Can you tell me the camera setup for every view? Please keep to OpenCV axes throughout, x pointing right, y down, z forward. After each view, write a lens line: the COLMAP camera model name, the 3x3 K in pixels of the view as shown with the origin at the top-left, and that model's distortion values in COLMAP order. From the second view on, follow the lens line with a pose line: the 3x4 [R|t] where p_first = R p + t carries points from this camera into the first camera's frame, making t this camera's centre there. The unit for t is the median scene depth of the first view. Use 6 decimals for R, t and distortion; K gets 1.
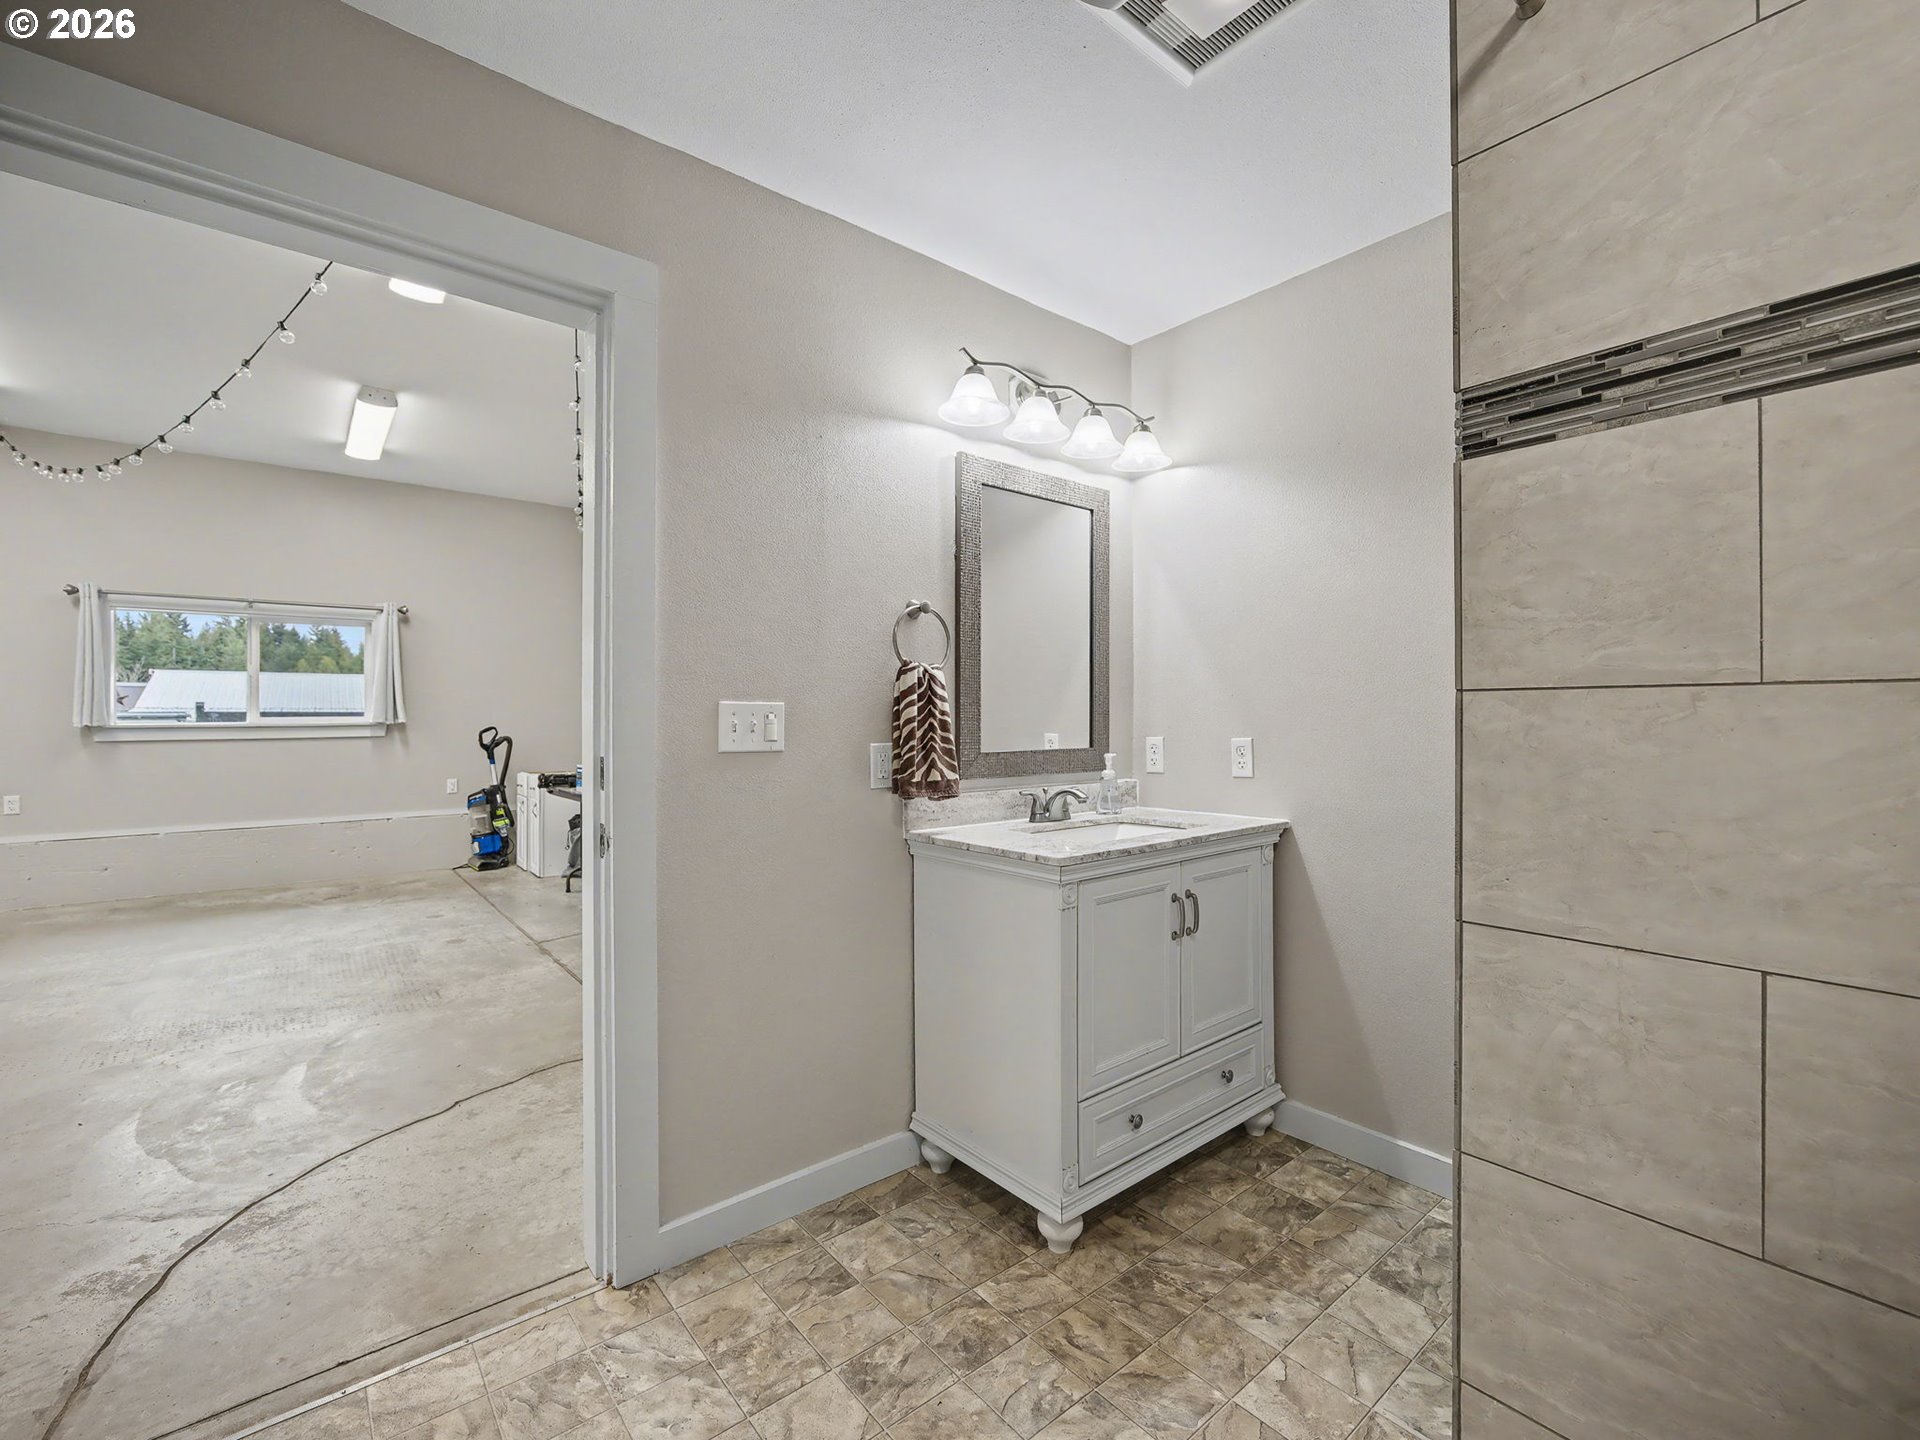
lens RADIAL K [[844.3, 0, 952.2], [0, 844.3, 718.2], [0, 0, 1]] dist [-0.002024, -0.000206]
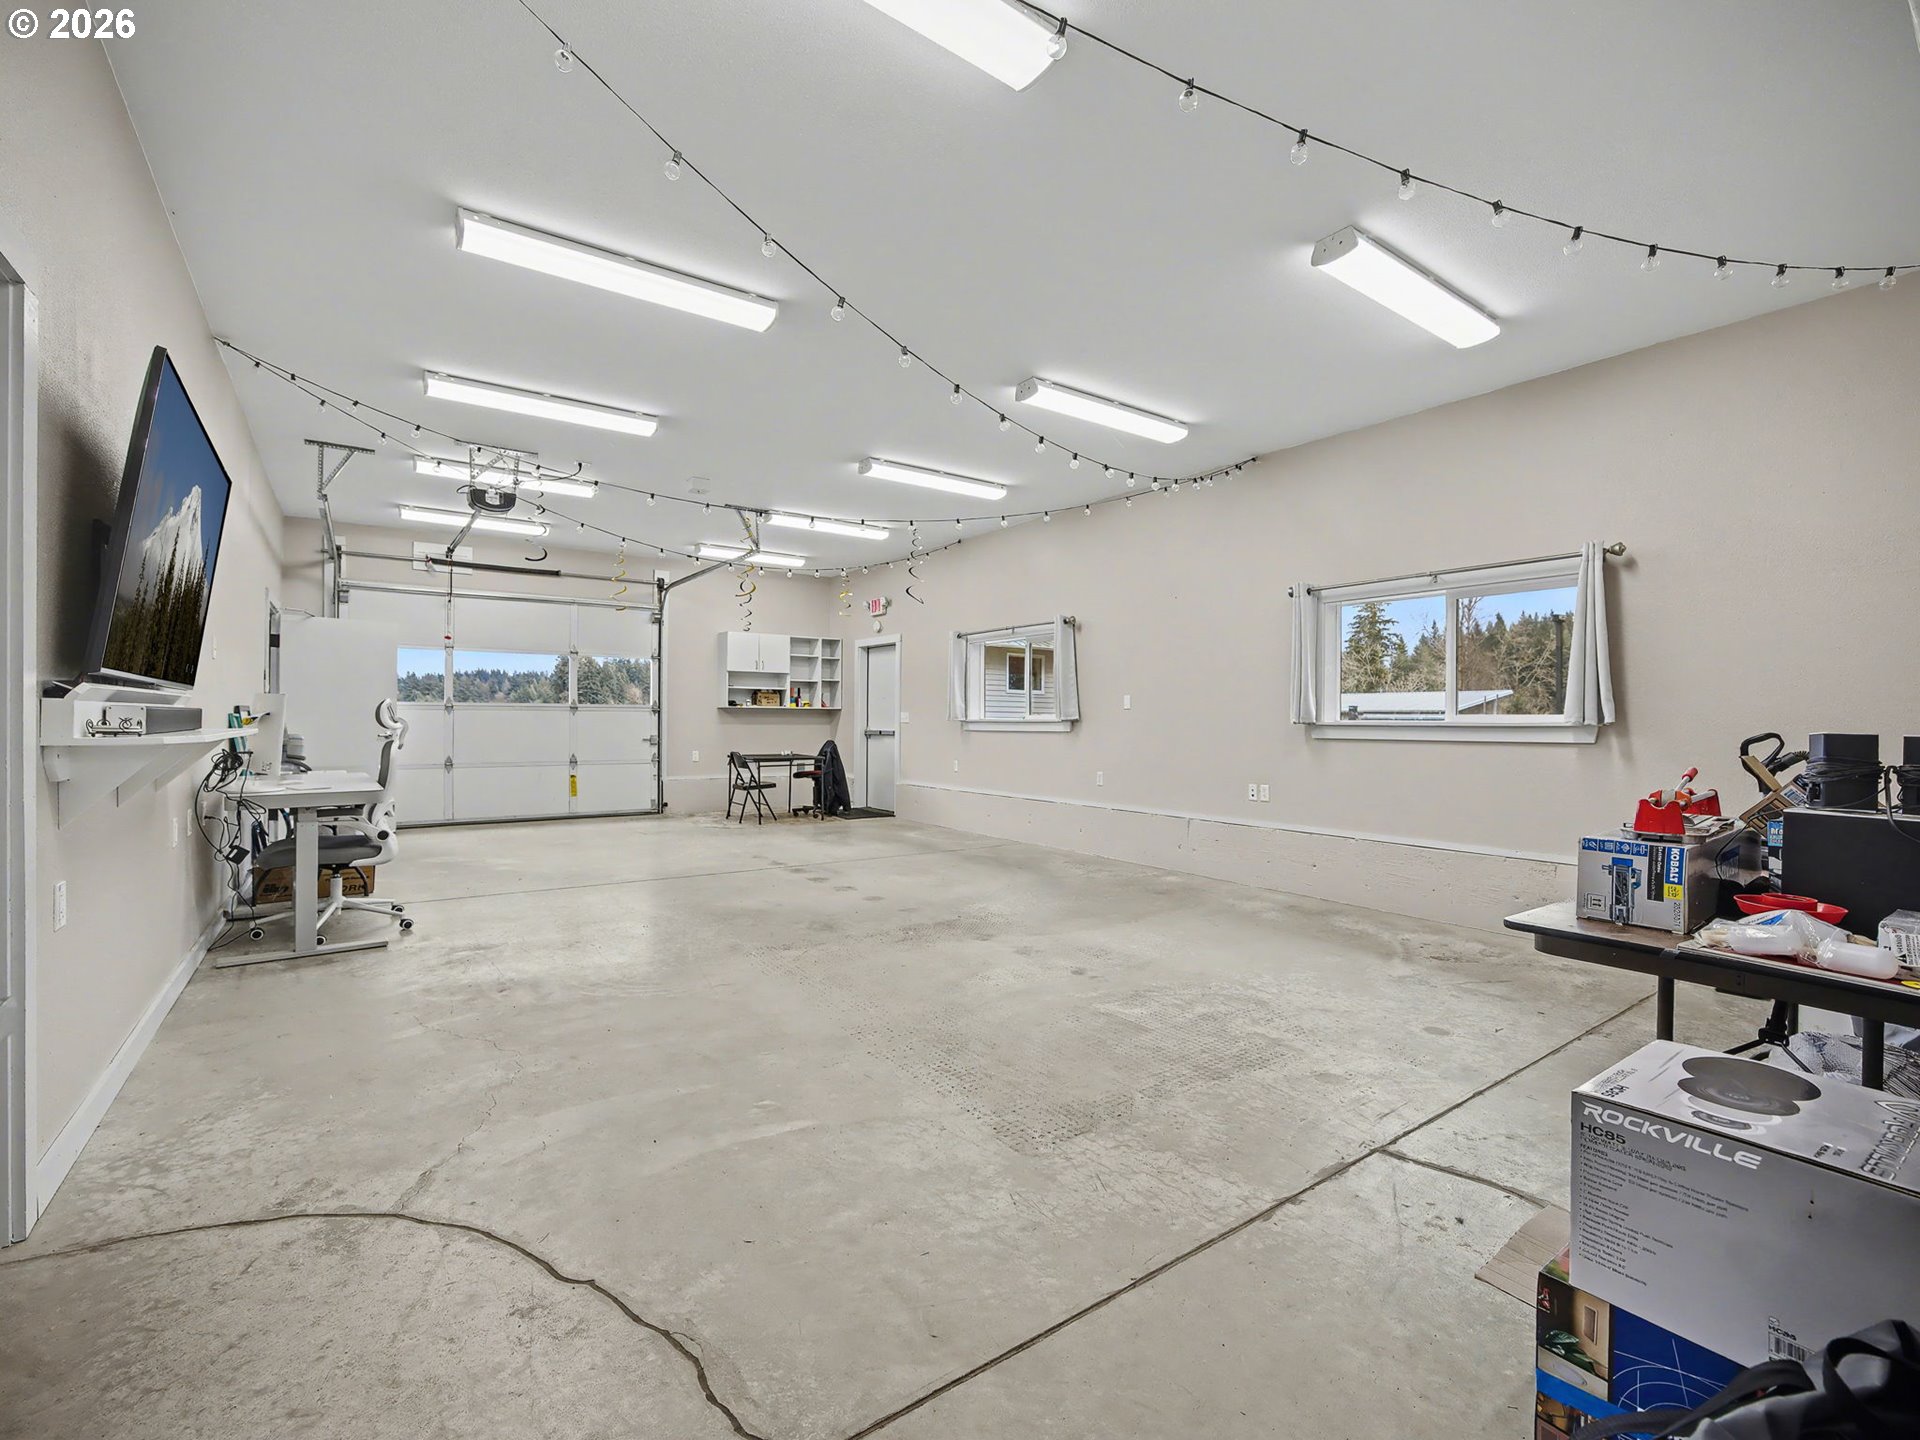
lens RADIAL K [[844.3, 0, 952.2], [0, 844.3, 718.2], [0, 0, 1]] dist [-0.002024, -0.000206]
pose [[-0.068399, -0.001141, -0.997657, 0.030892], [-0.010129, 0.999949, -0.000450, 0.011602], [0.997607, 0.010075, -0.068408, 0.882332]]
